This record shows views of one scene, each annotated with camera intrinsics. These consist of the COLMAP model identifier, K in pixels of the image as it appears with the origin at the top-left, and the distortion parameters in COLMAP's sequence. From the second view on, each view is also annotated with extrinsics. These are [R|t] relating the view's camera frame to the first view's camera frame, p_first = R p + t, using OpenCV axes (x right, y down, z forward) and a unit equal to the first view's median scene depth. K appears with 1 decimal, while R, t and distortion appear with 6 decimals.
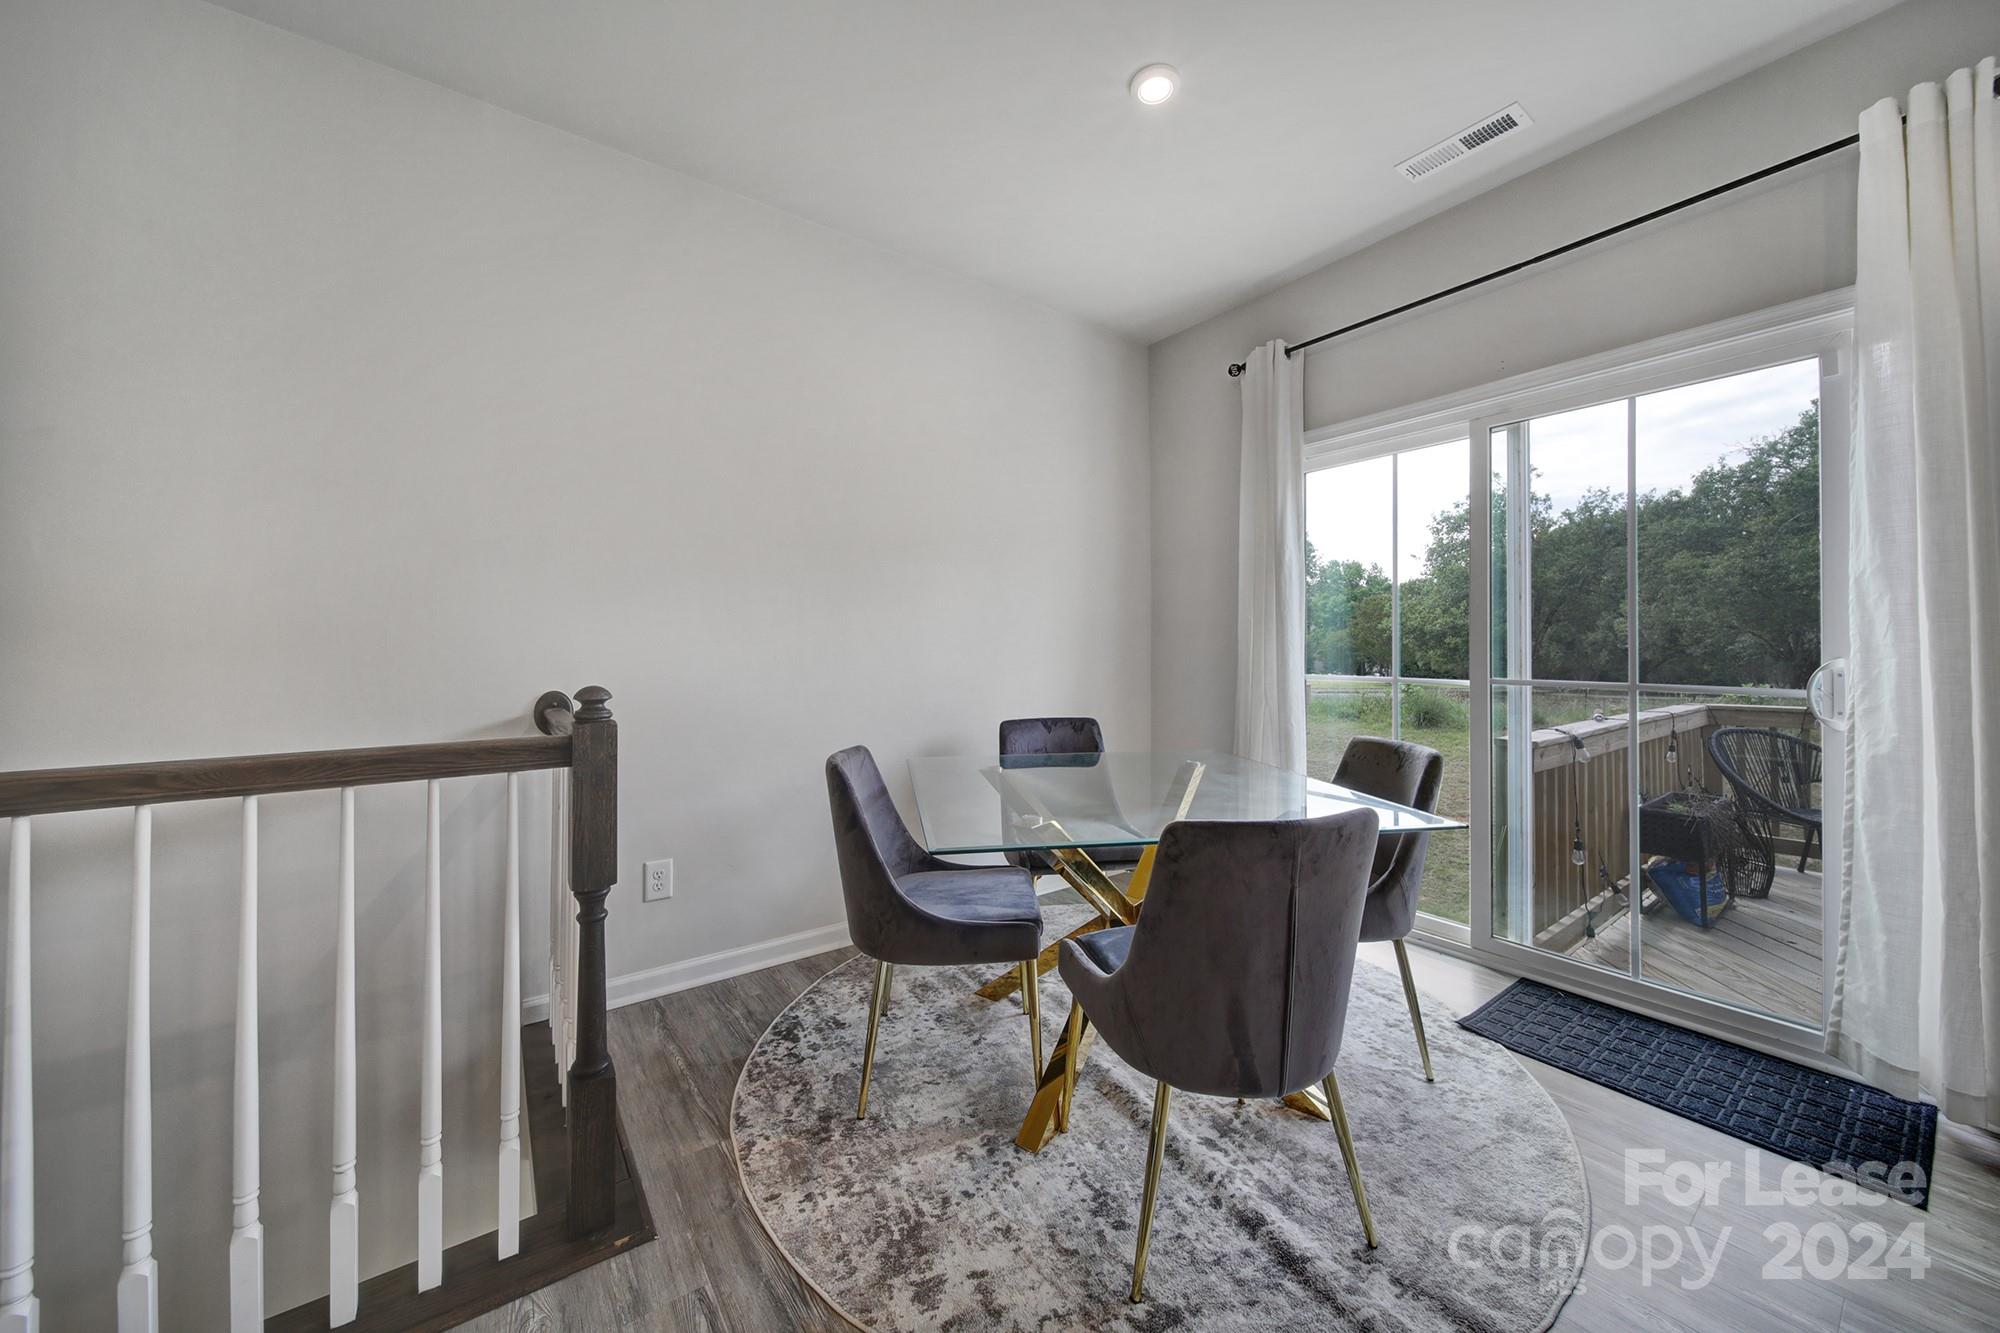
lens RADIAL K [[705.2, 0, 1001.8], [0, 705.2, 638.2], [0, 0, 1]] dist [-0.000203, -0.000662]
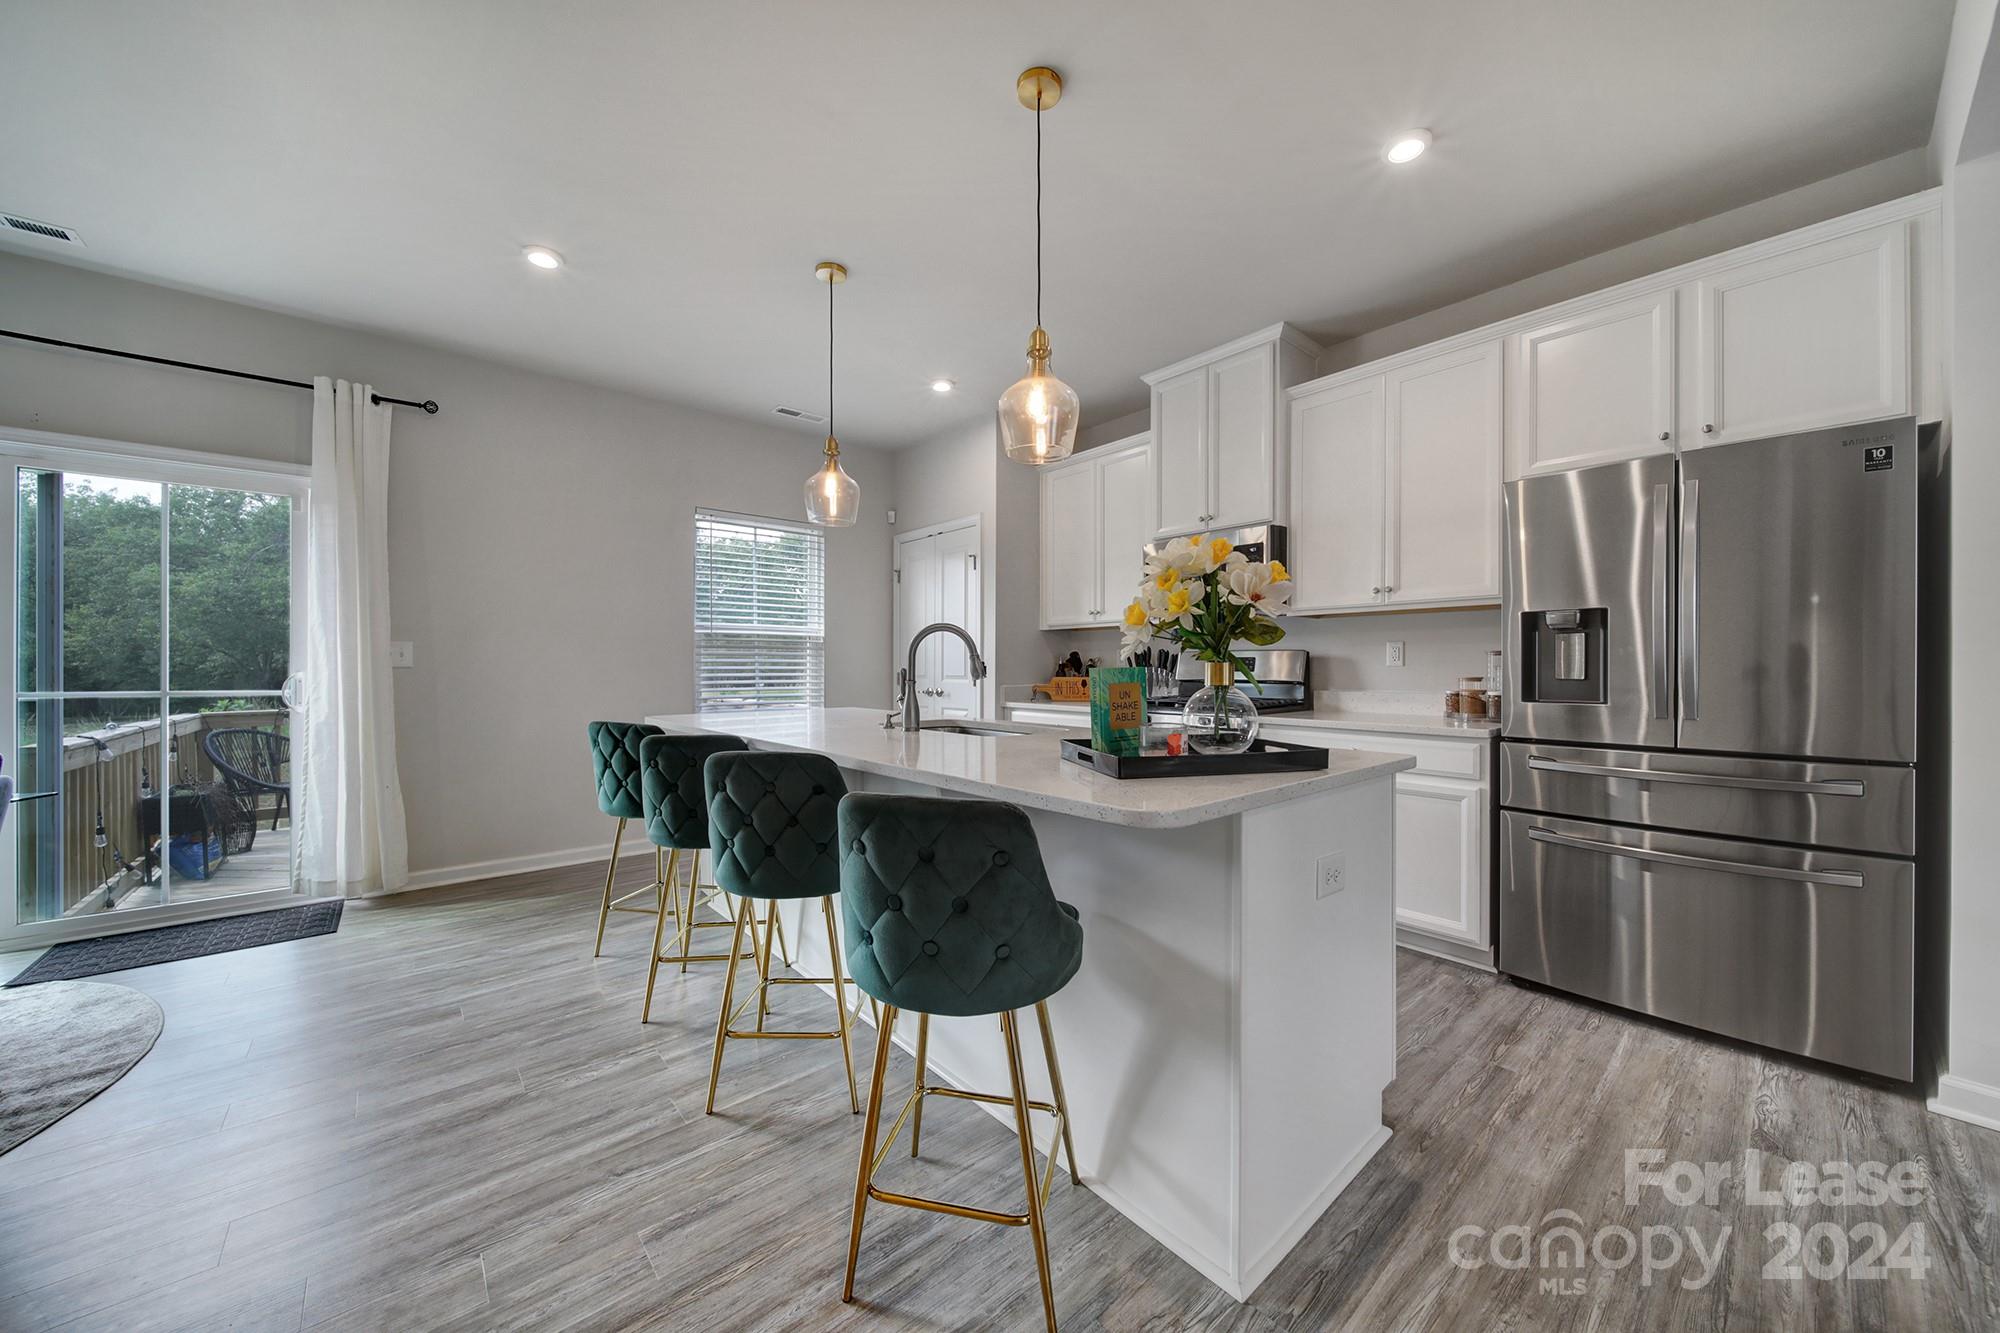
lens RADIAL K [[705.2, 0, 997.5], [0, 705.2, 670.2], [0, 0, 1]] dist [-0.000203, -0.000662]
pose [[-0.080610, -0.004841, 0.996734, -0.379718], [-0.013934, 0.999896, 0.003730, -0.002719], [-0.996648, -0.013588, -0.080669, -0.318866]]
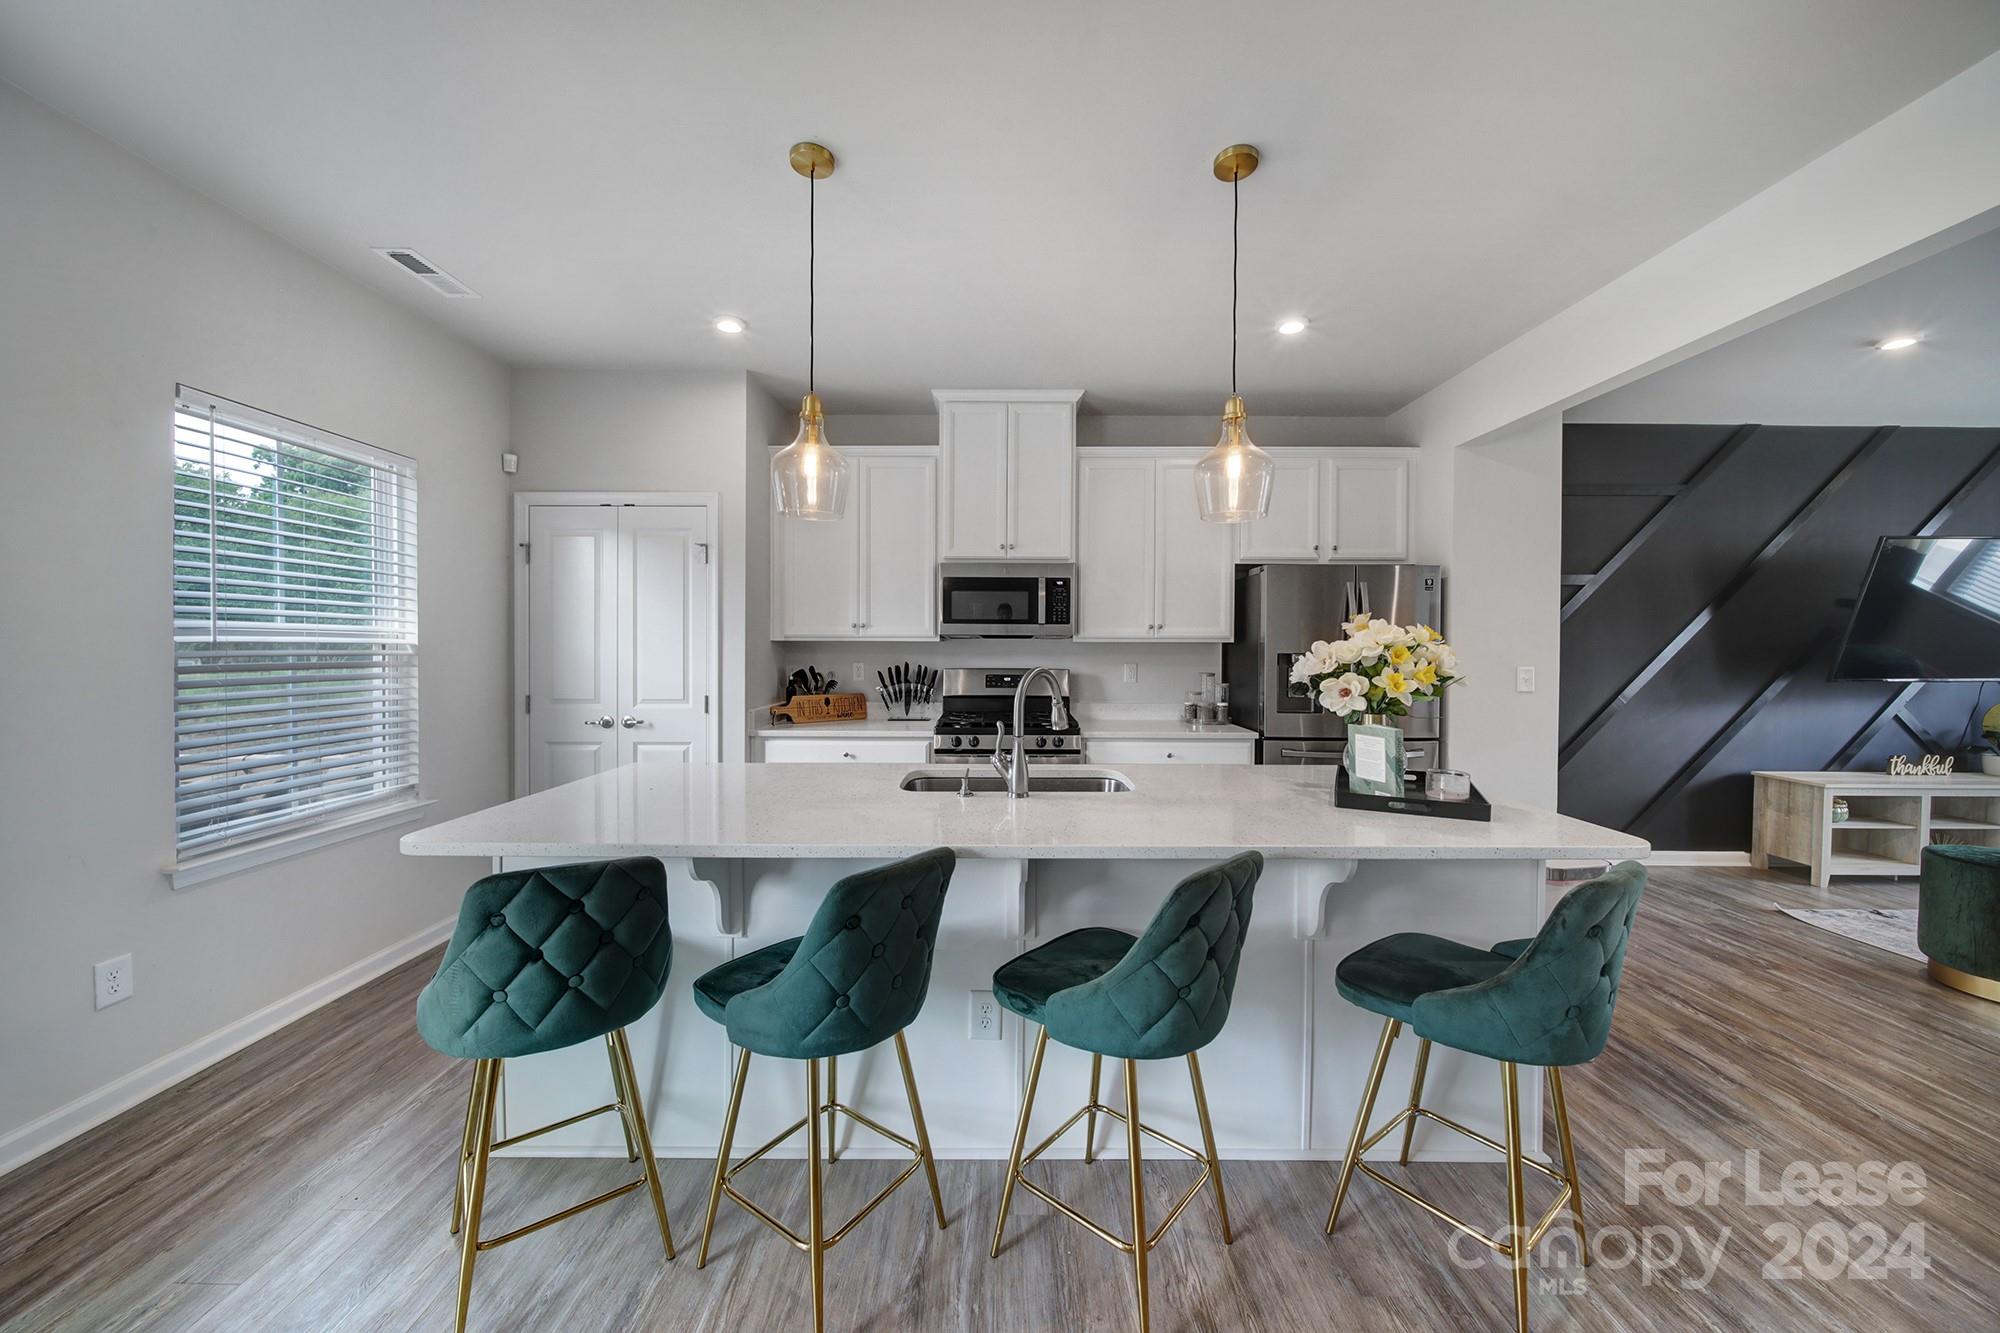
lens RADIAL K [[705.2, 0, 998.2], [0, 705.2, 658.2], [0, 0, 1]] dist [-0.000203, -0.000662]
pose [[-0.807153, -0.011549, 0.590229, -0.011927], [-0.012705, 0.999917, 0.002191, -0.054834], [-0.590205, -0.005730, -0.807233, 0.190337]]
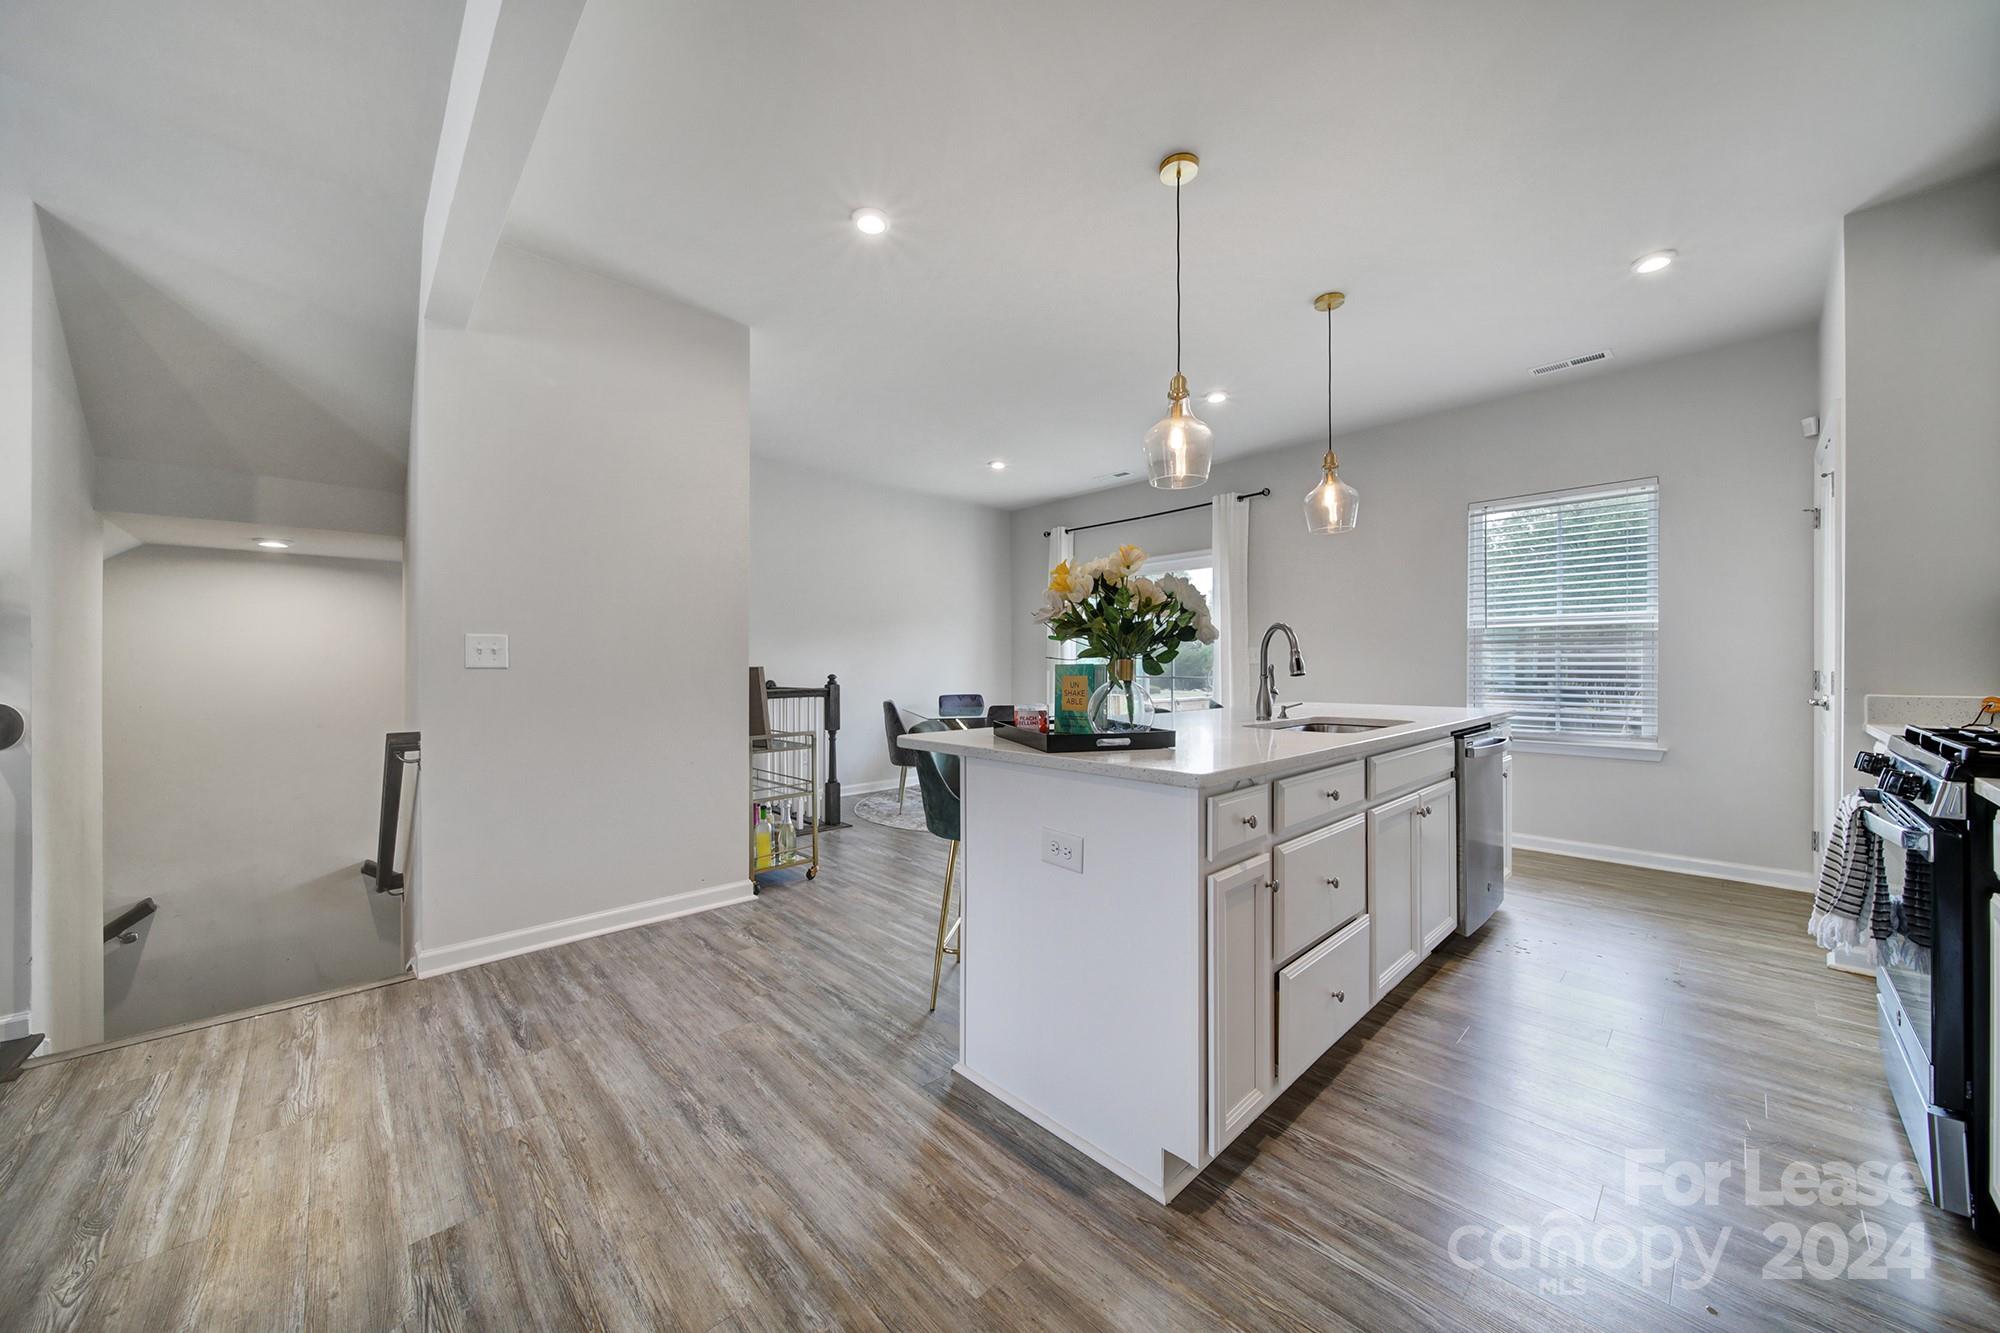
lens RADIAL K [[705.2, 0, 1005.6], [0, 705.2, 665.7], [0, 0, 1]] dist [-0.000203, -0.000662]
pose [[0.991473, -0.002632, 0.130287, -0.068073], [0.000591, 0.999877, 0.015703, -0.011802], [-0.130312, -0.015492, 0.991352, -1.026650]]
